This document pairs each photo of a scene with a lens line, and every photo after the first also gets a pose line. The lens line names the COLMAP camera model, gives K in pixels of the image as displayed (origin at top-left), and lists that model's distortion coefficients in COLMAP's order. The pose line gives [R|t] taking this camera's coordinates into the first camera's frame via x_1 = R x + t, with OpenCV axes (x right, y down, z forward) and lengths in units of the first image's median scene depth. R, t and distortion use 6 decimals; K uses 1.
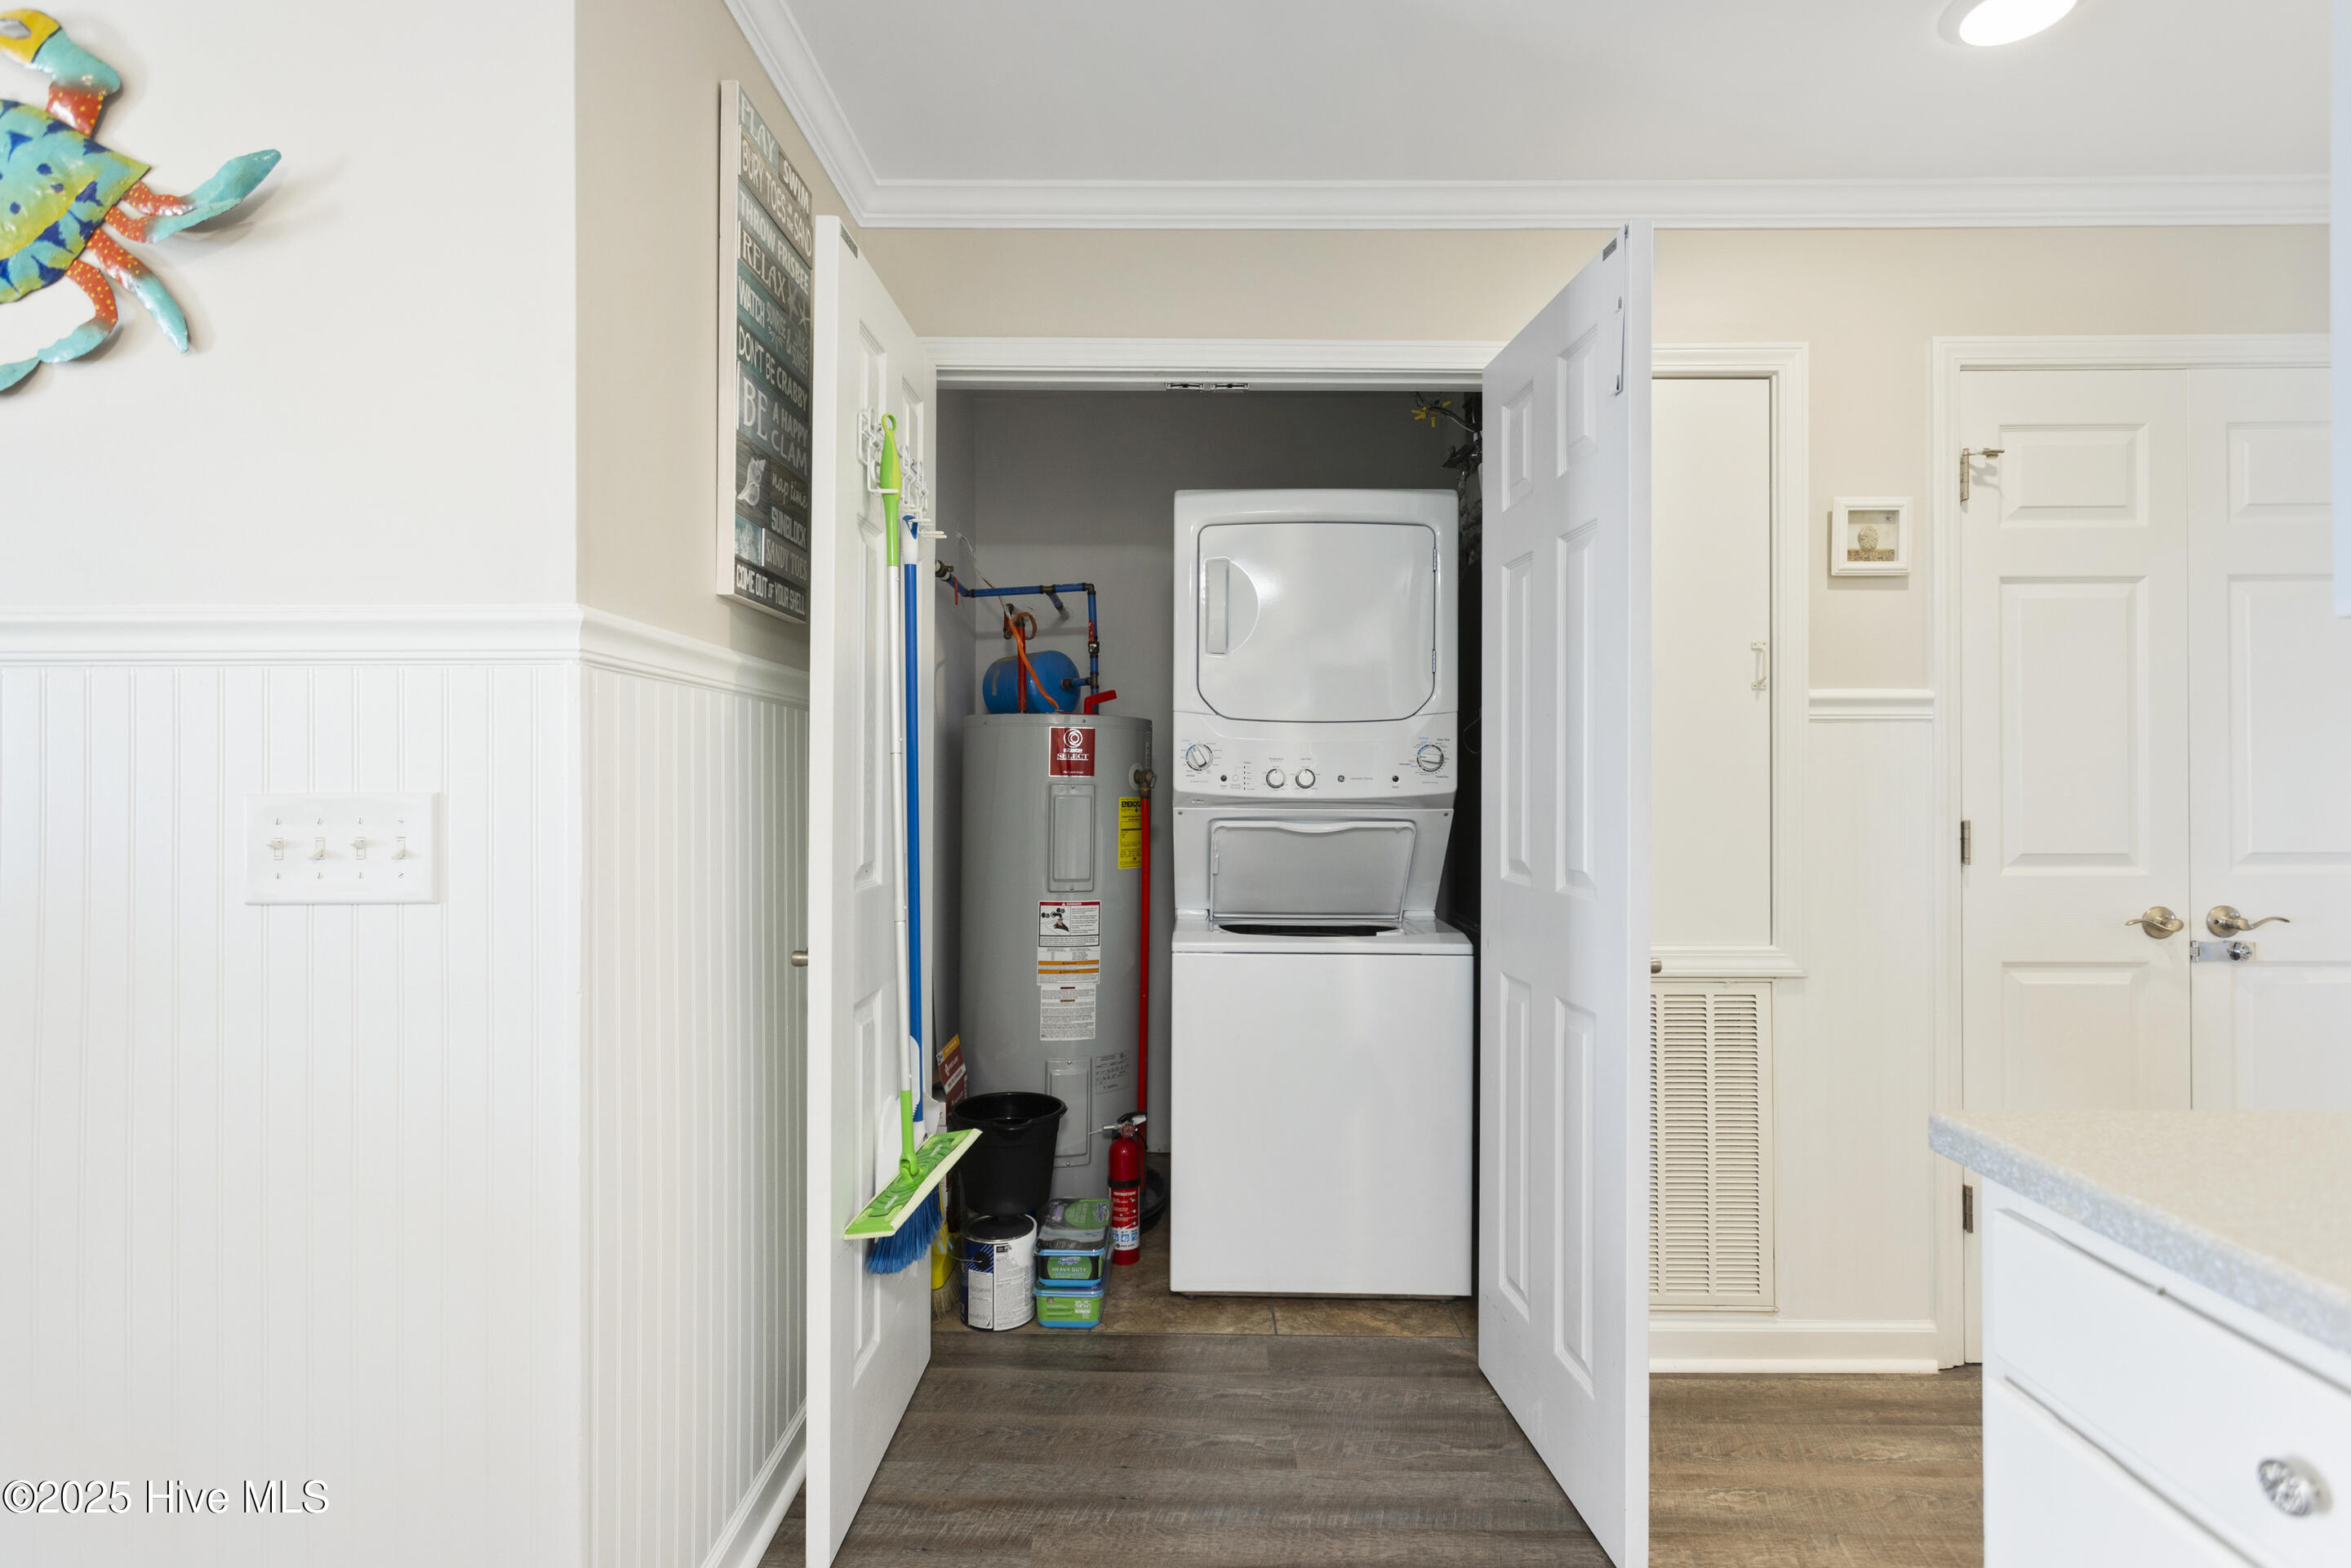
lens RADIAL K [[1109.0, 0, 1173.8], [0, 1109.0, 782.7], [0, 0, 1]] dist [0.003042, 0.000712]
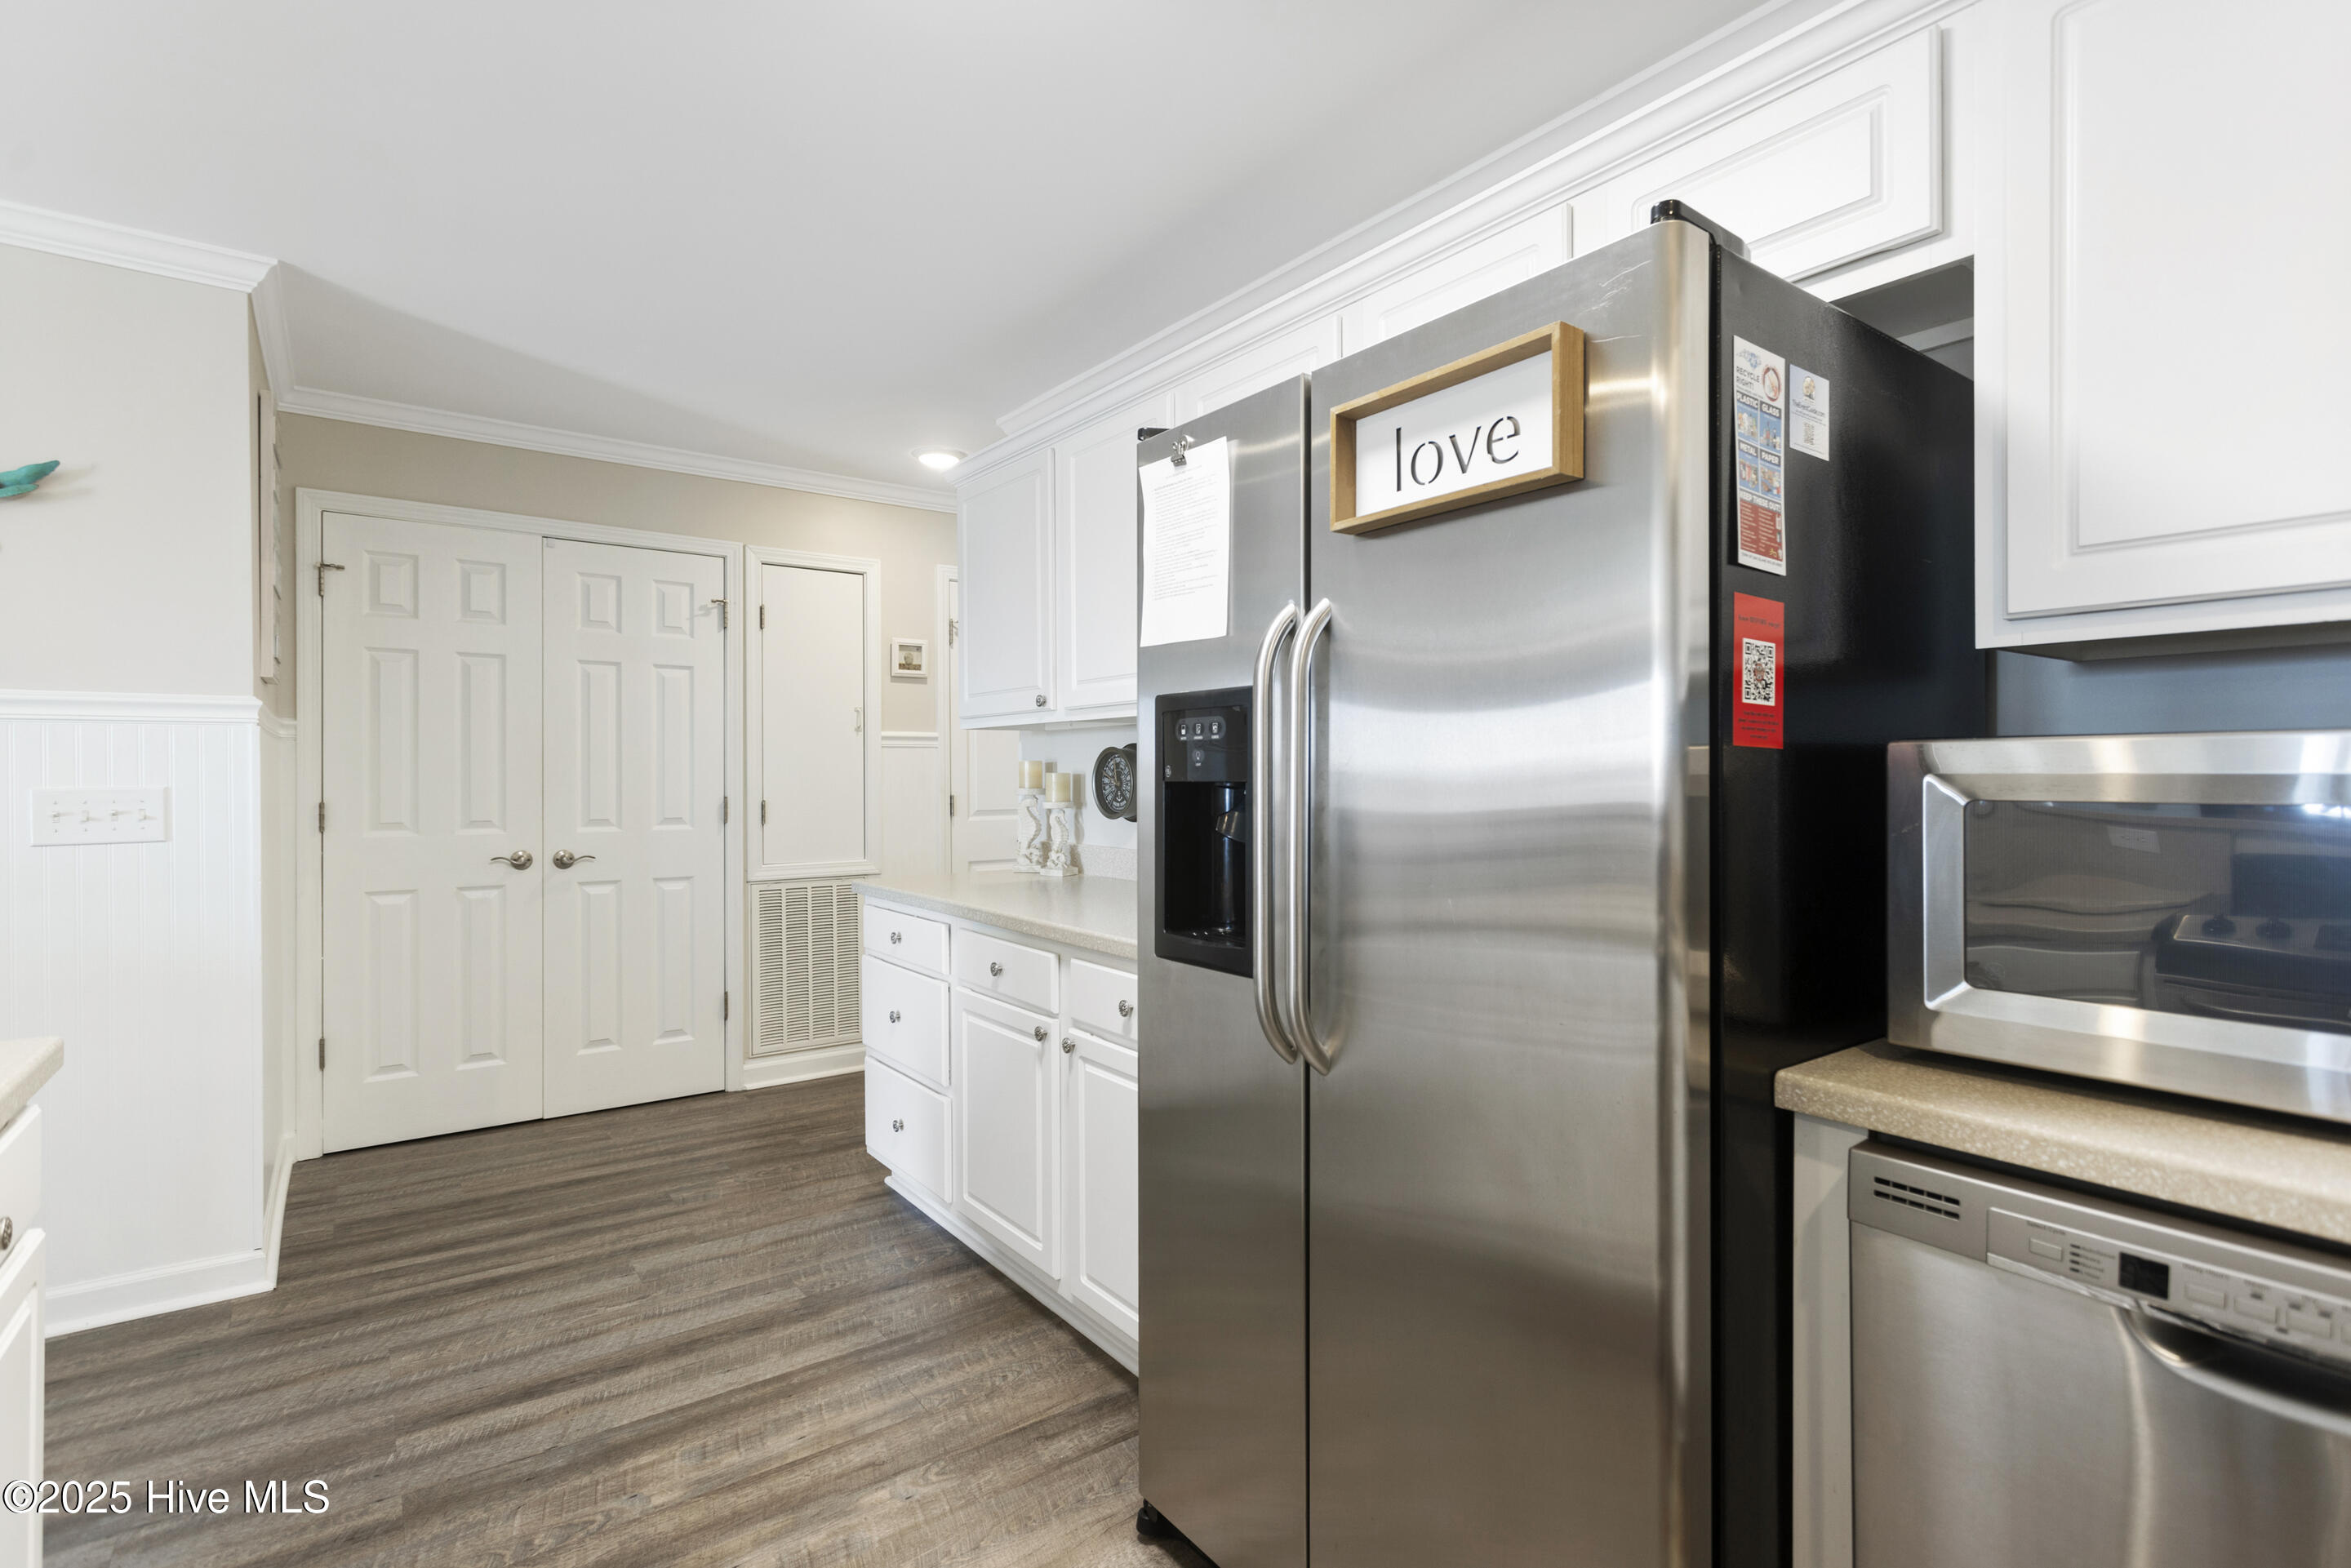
lens RADIAL K [[1109.0, 0, 1182.3], [0, 1109.0, 778.3], [0, 0, 1]] dist [0.003042, 0.000712]
pose [[0.789173, -0.005835, 0.614144, -0.239950], [0.004707, 0.999983, 0.003453, -0.002987], [-0.614153, 0.000166, 0.789187, -0.938679]]
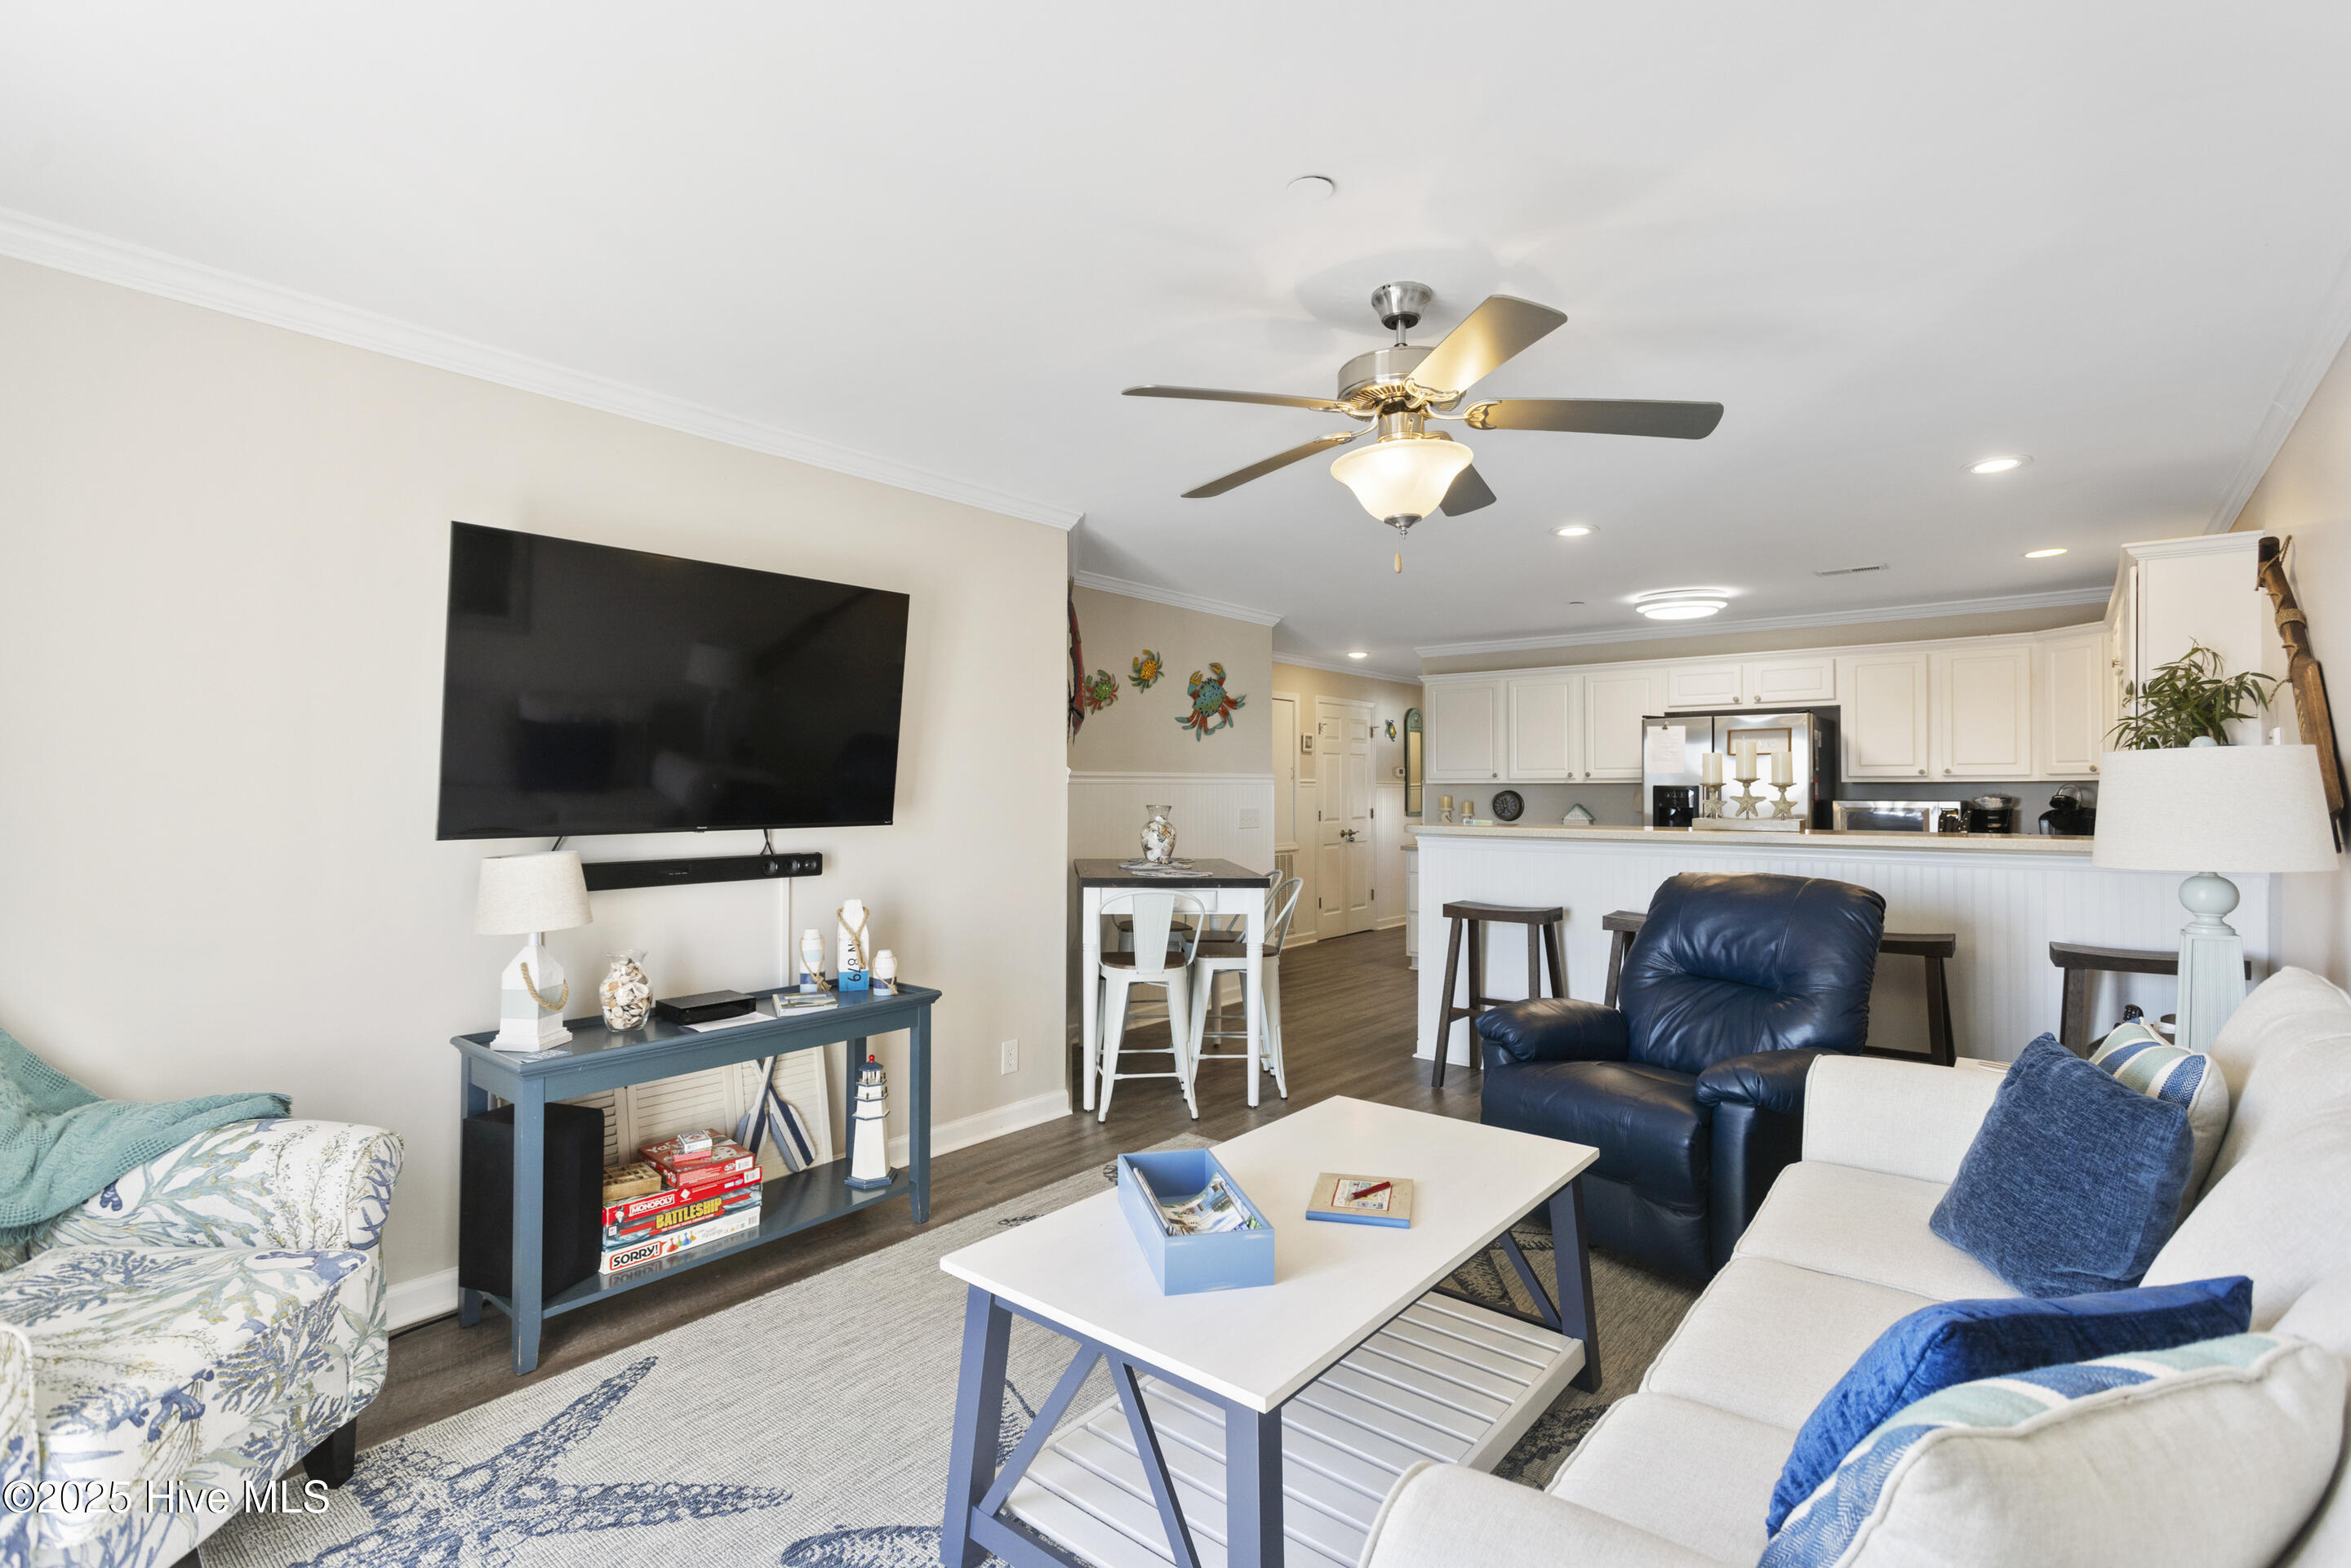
lens RADIAL K [[1109.0, 0, 1213.5], [0, 1109.0, 789.8], [0, 0, 1]] dist [0.003042, 0.000712]
pose [[0.597233, -0.003516, 0.802060, -2.840610], [0.002224, 0.999994, 0.002728, -0.056627], [-0.802065, 0.000155, 0.597237, -1.152089]]
